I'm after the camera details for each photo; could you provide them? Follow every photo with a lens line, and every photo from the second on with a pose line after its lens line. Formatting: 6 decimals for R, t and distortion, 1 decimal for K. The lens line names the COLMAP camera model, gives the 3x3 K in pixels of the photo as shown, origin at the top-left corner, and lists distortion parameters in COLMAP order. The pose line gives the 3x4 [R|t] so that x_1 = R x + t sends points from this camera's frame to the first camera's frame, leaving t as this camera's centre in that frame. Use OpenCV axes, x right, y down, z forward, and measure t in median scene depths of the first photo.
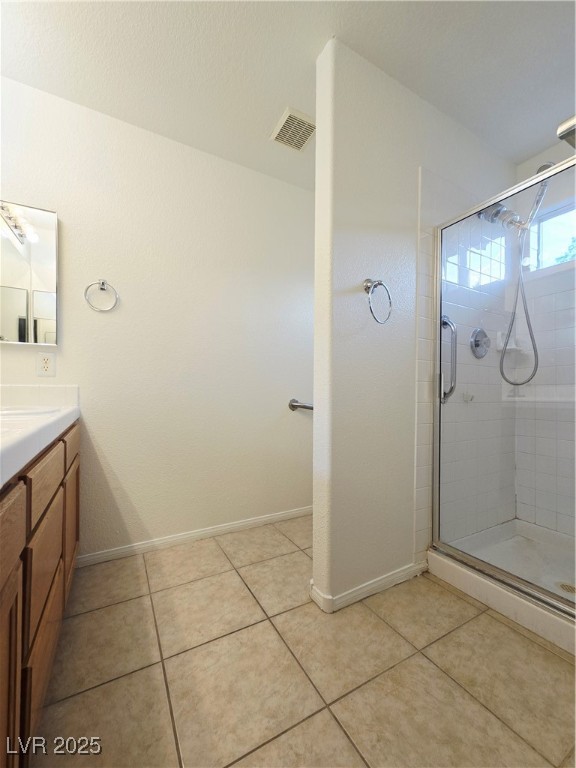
lens RADIAL K [[315.5, 0, 288.0], [0, 315.5, 384.0], [0, 0, 1]] dist [0.002537, 0.000321]
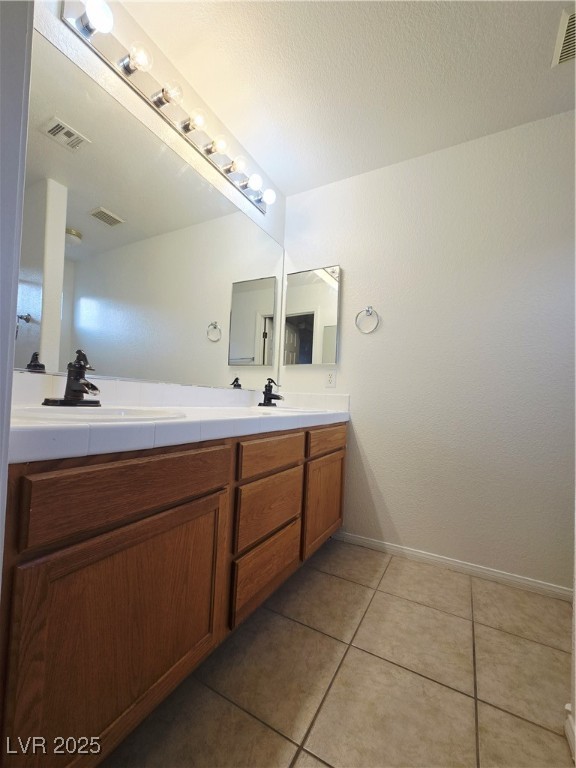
lens RADIAL K [[315.5, 0, 288.0], [0, 315.5, 384.0], [0, 0, 1]] dist [0.002537, 0.000321]
pose [[0.519824, -0.023016, -0.853963, 0.322662], [-0.022274, 0.998932, -0.040482, 0.022819], [0.853983, 0.040064, 0.518756, 0.163864]]
